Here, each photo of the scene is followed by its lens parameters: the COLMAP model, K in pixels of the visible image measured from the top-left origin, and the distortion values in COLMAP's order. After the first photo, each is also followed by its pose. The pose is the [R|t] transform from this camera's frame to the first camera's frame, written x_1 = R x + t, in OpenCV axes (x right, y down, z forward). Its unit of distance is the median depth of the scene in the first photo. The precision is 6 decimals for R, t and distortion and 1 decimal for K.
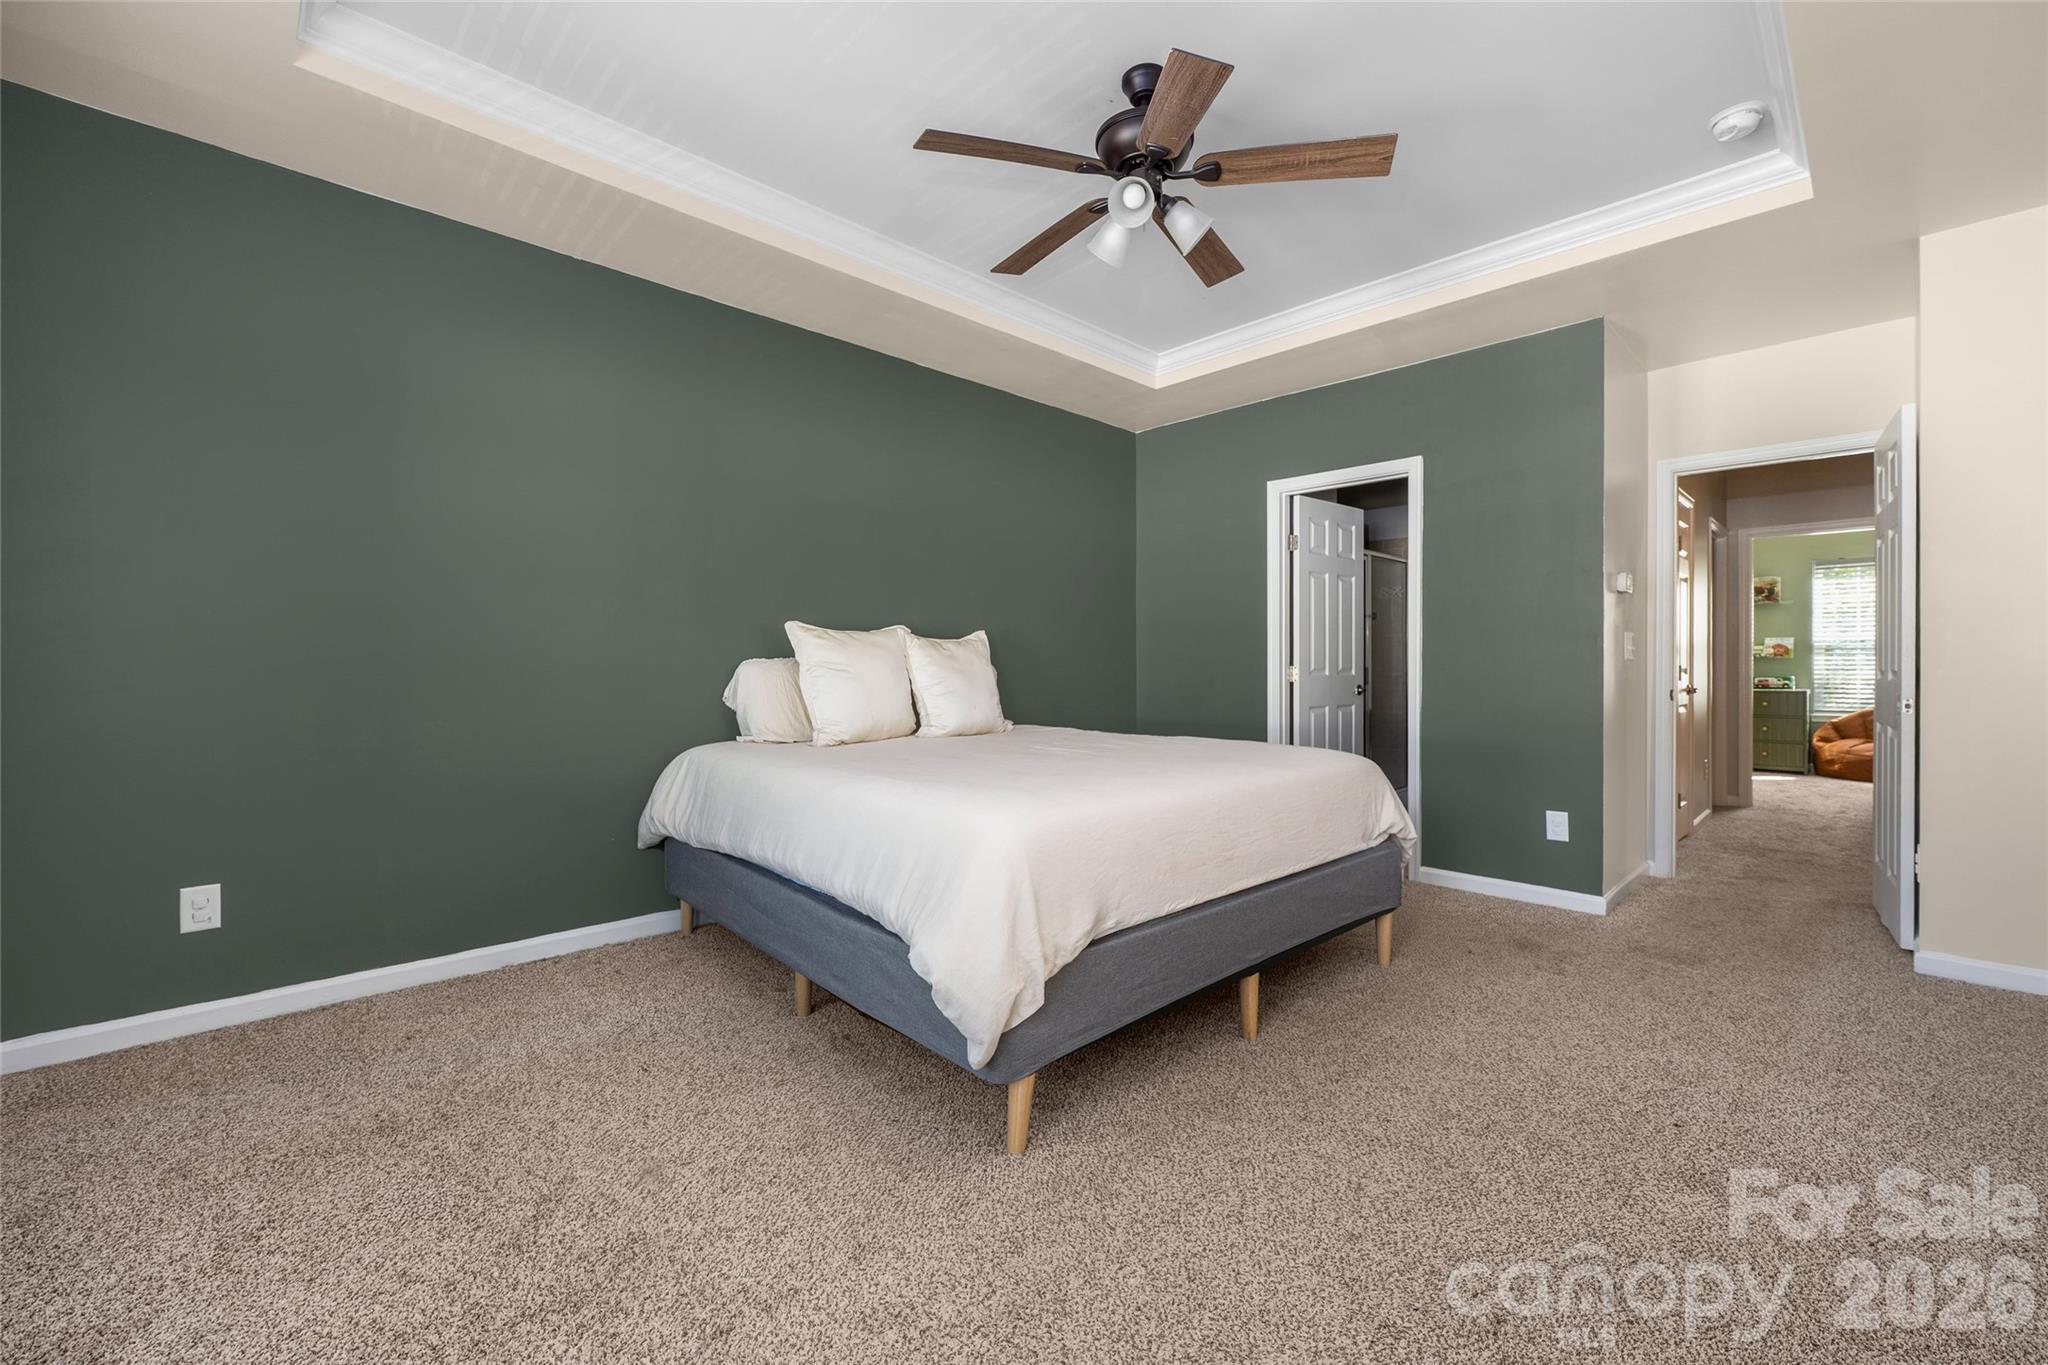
lens RADIAL K [[842.2, 0, 1025.9], [0, 842.2, 674.6], [0, 0, 1]] dist [-0.000592, 0.000040]
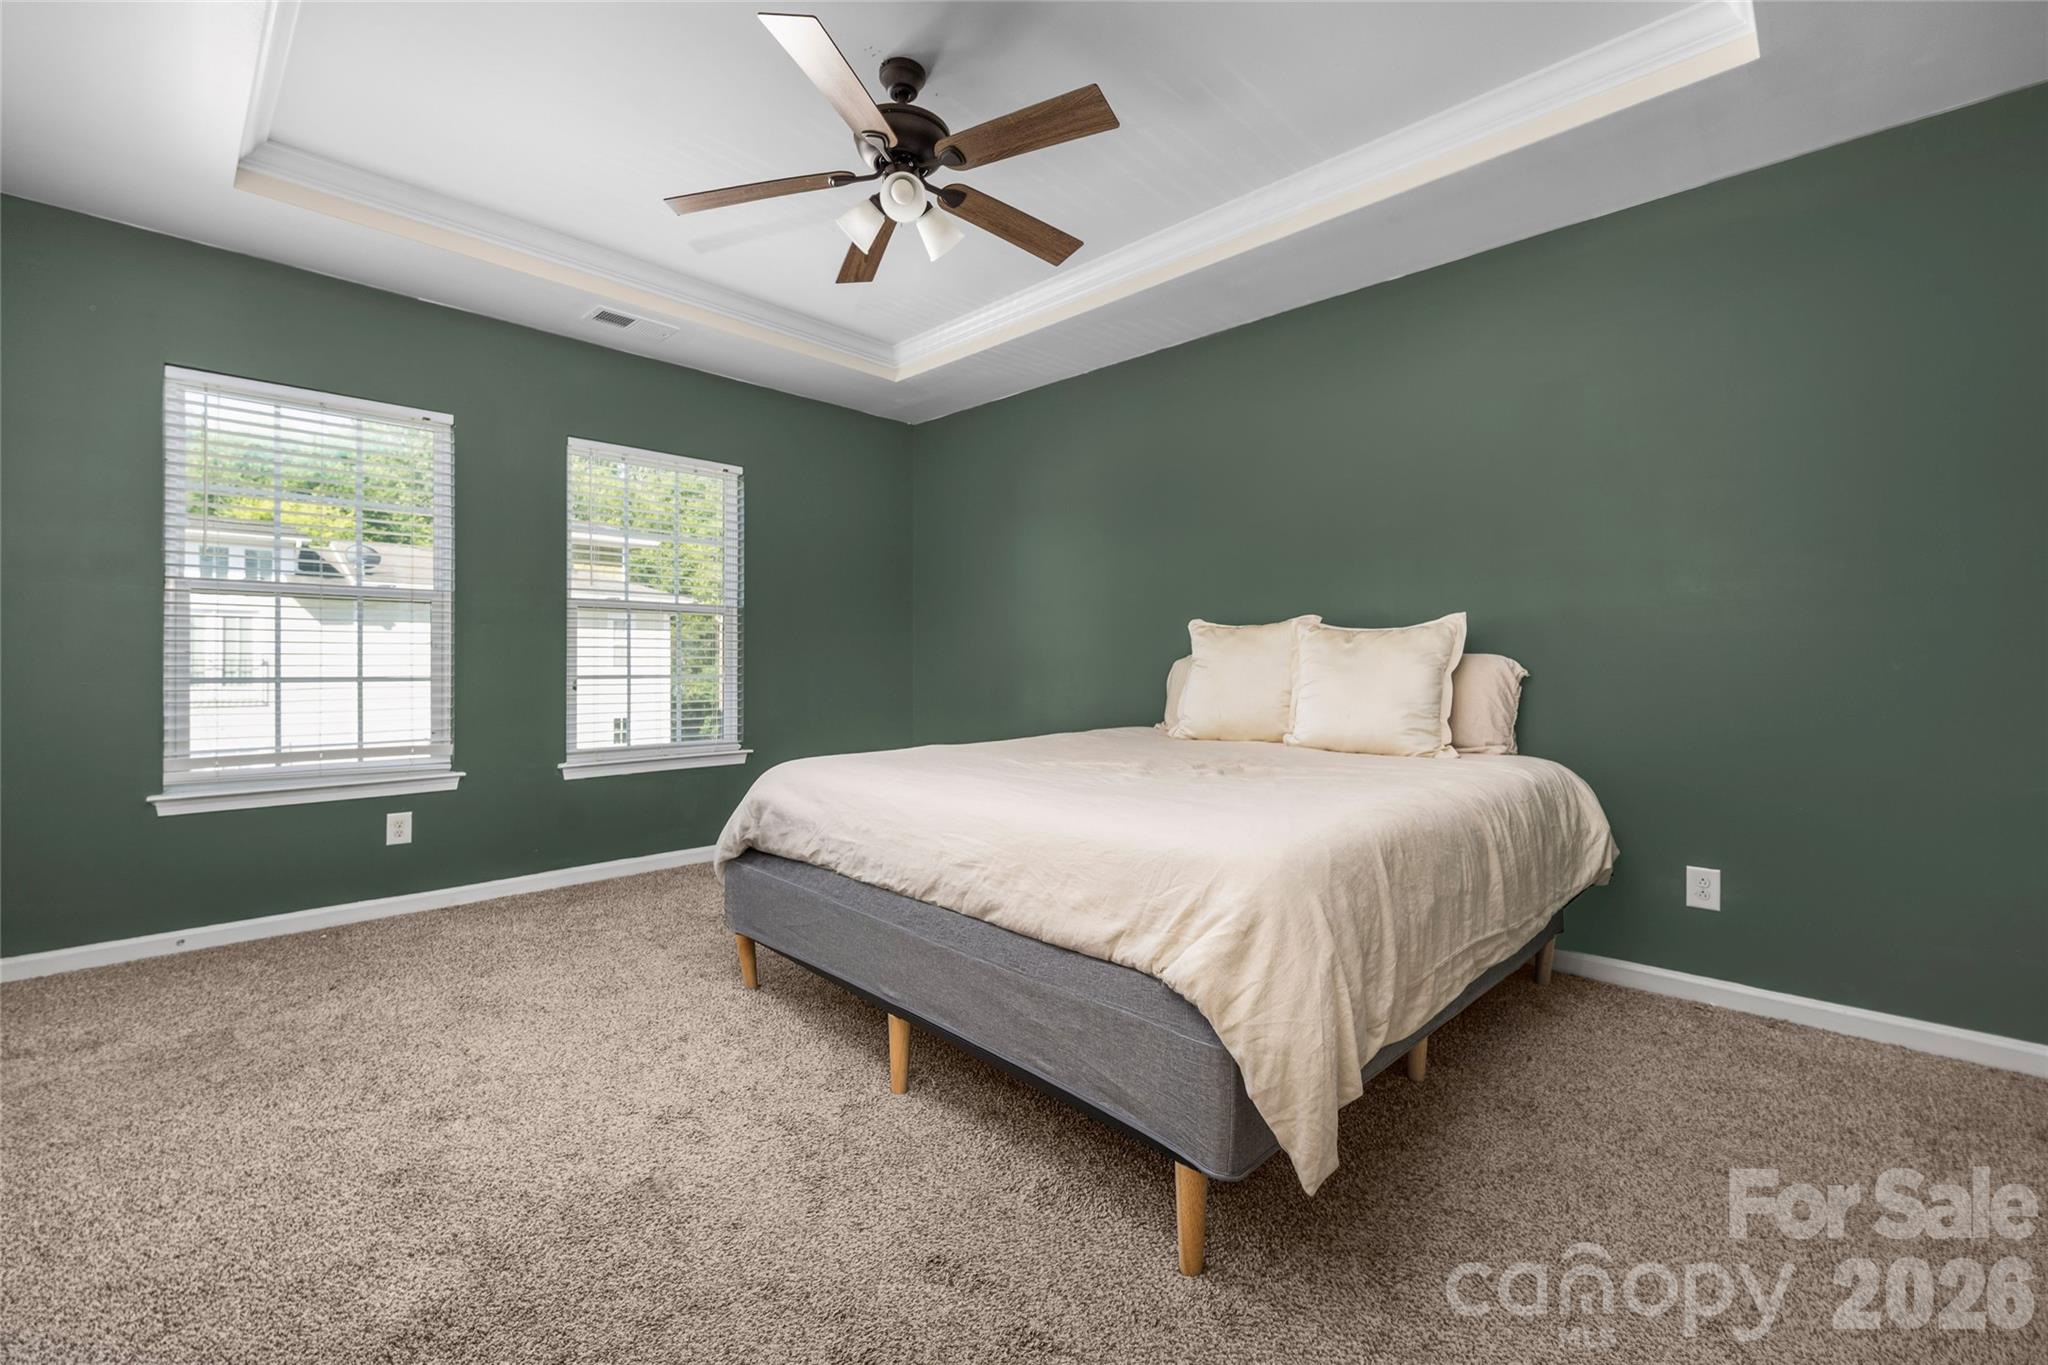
lens RADIAL K [[842.2, 0, 1025.9], [0, 842.2, 674.6], [0, 0, 1]] dist [-0.000592, 0.000040]
pose [[0.025551, 0.014568, -0.999567, 0.962614], [-0.017060, 0.999755, 0.014134, -0.006636], [0.999528, 0.016692, 0.025794, 0.942229]]
